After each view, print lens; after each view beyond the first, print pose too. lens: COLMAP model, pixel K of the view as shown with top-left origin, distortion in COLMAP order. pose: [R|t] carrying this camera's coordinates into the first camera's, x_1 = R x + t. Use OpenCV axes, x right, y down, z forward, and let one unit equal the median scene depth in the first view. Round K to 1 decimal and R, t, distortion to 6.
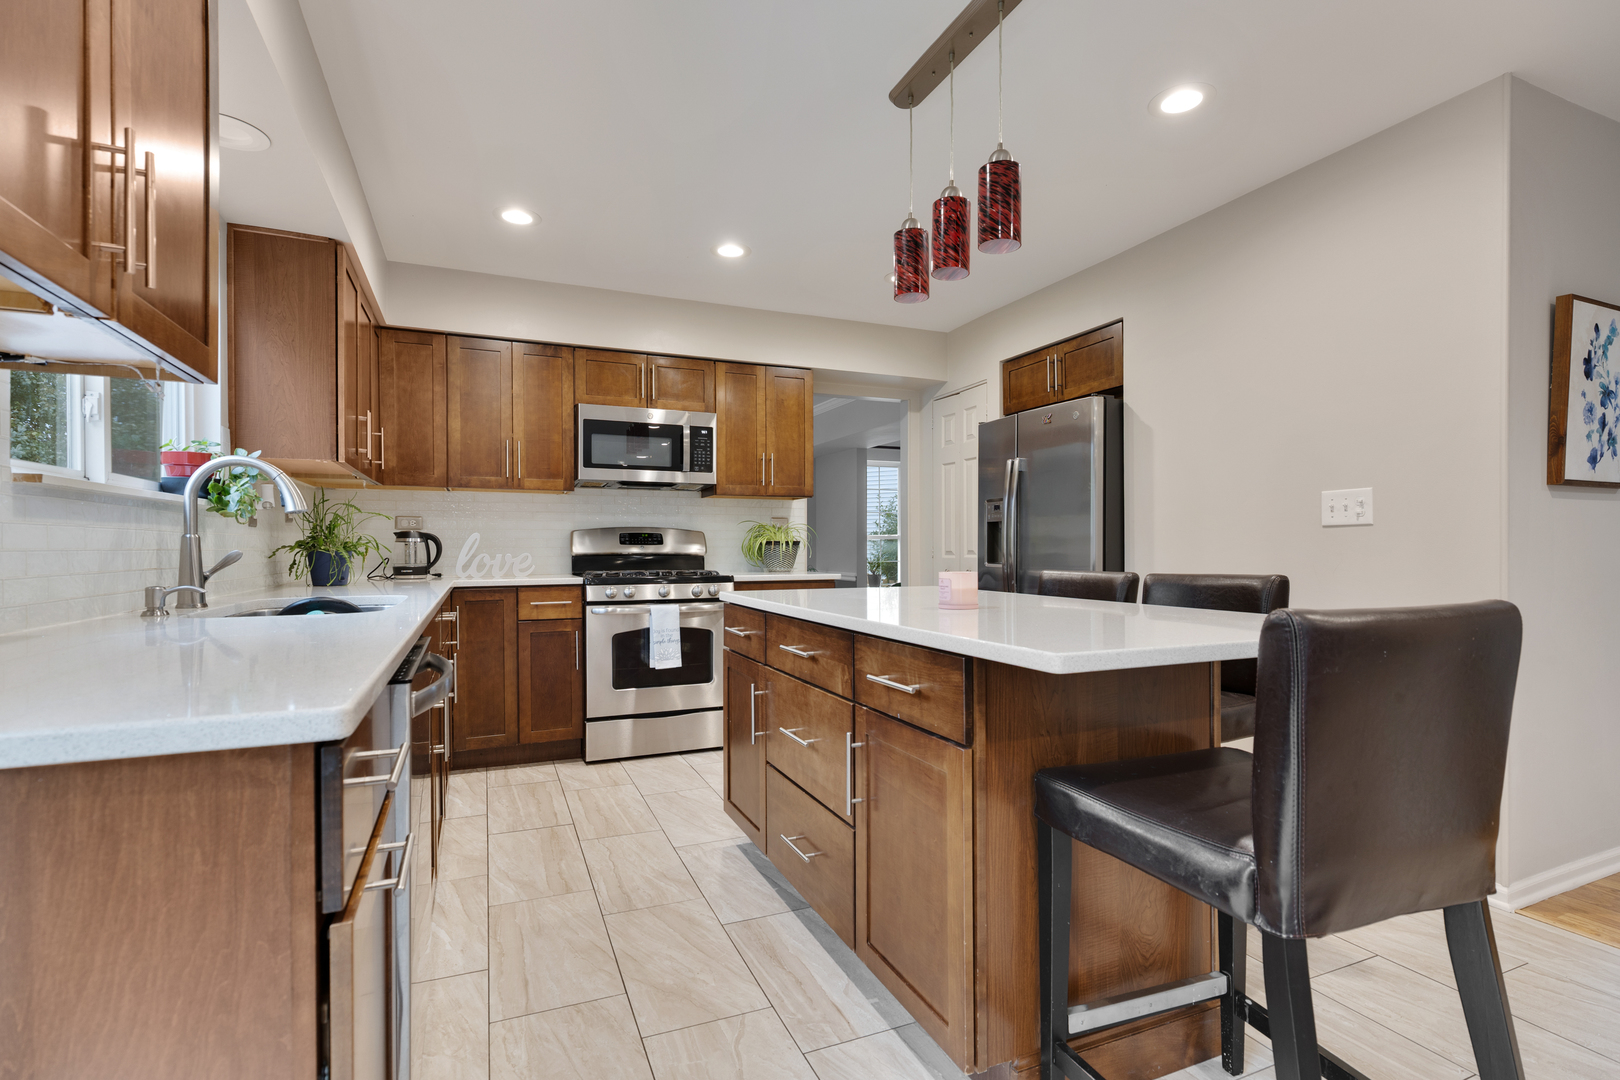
lens RADIAL K [[774.9, 0, 810.0], [0, 774.9, 540.0], [0, 0, 1]] dist [-0.000240, 0.000042]
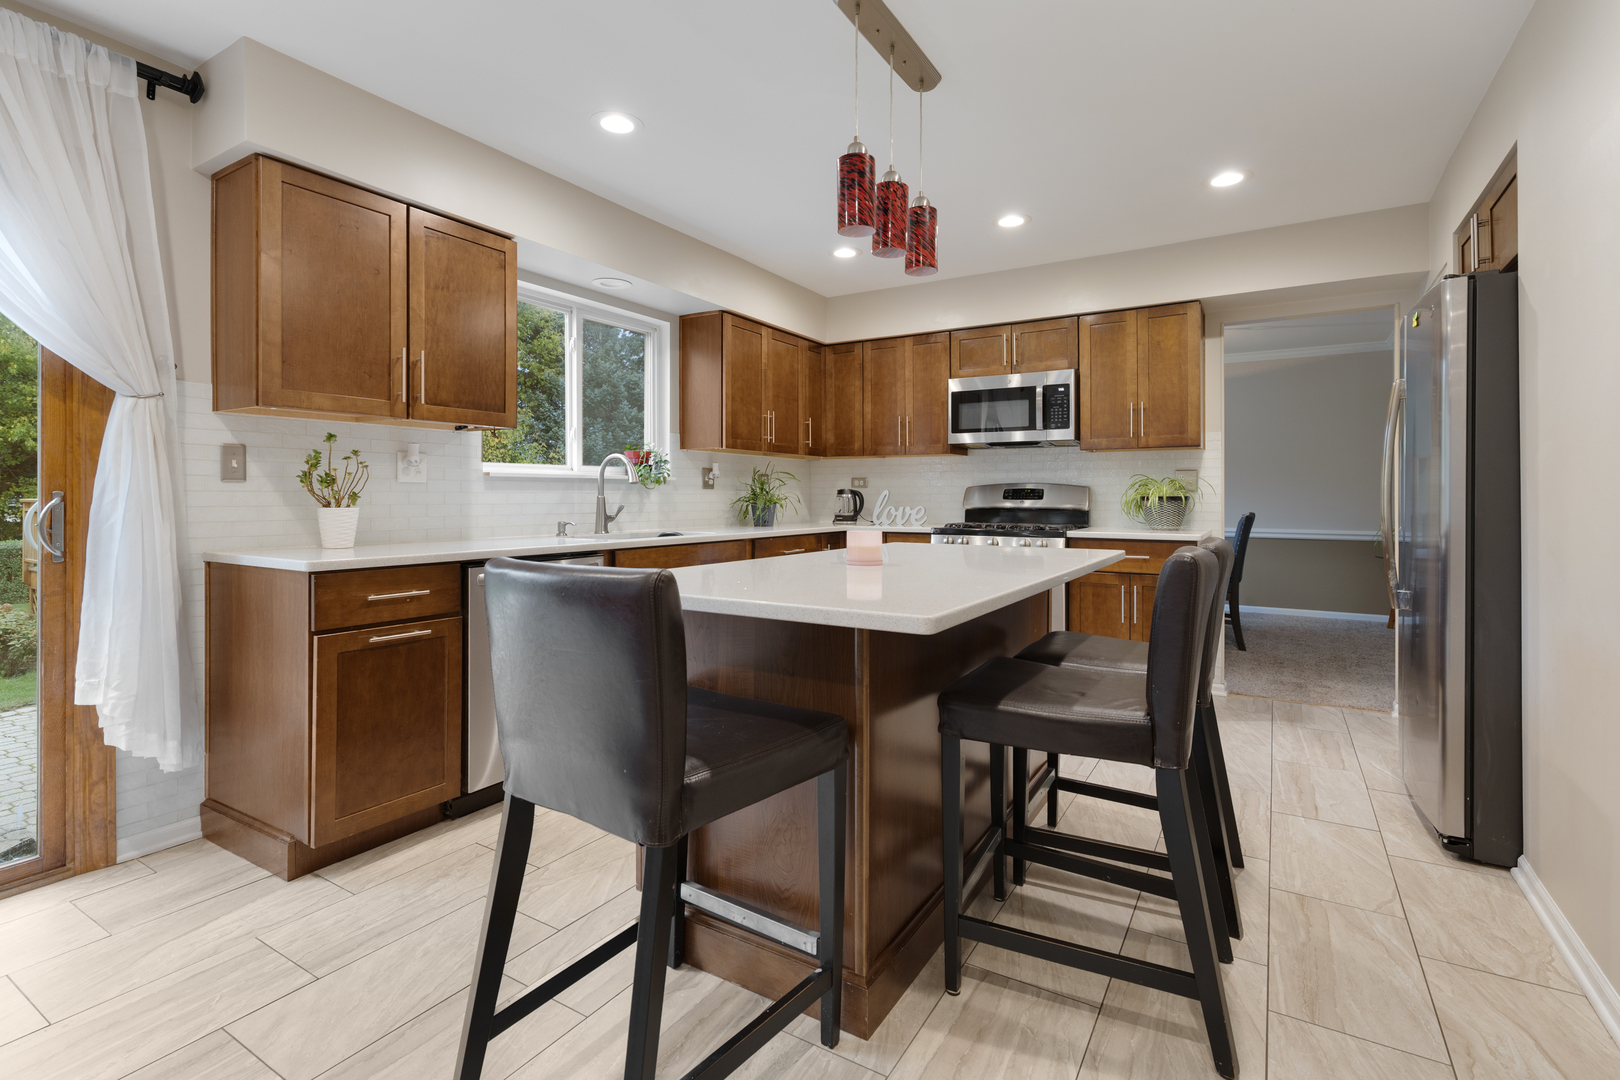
lens RADIAL K [[760.0, 0, 782.0], [0, 760.0, 498.2], [0, 0, 1]] dist [0.000155, 0.000017]
pose [[0.554678, 0.003381, -0.832058, 0.495943], [0.002973, 0.999977, 0.006046, -0.003434], [0.832060, -0.005828, 0.554656, 0.142695]]
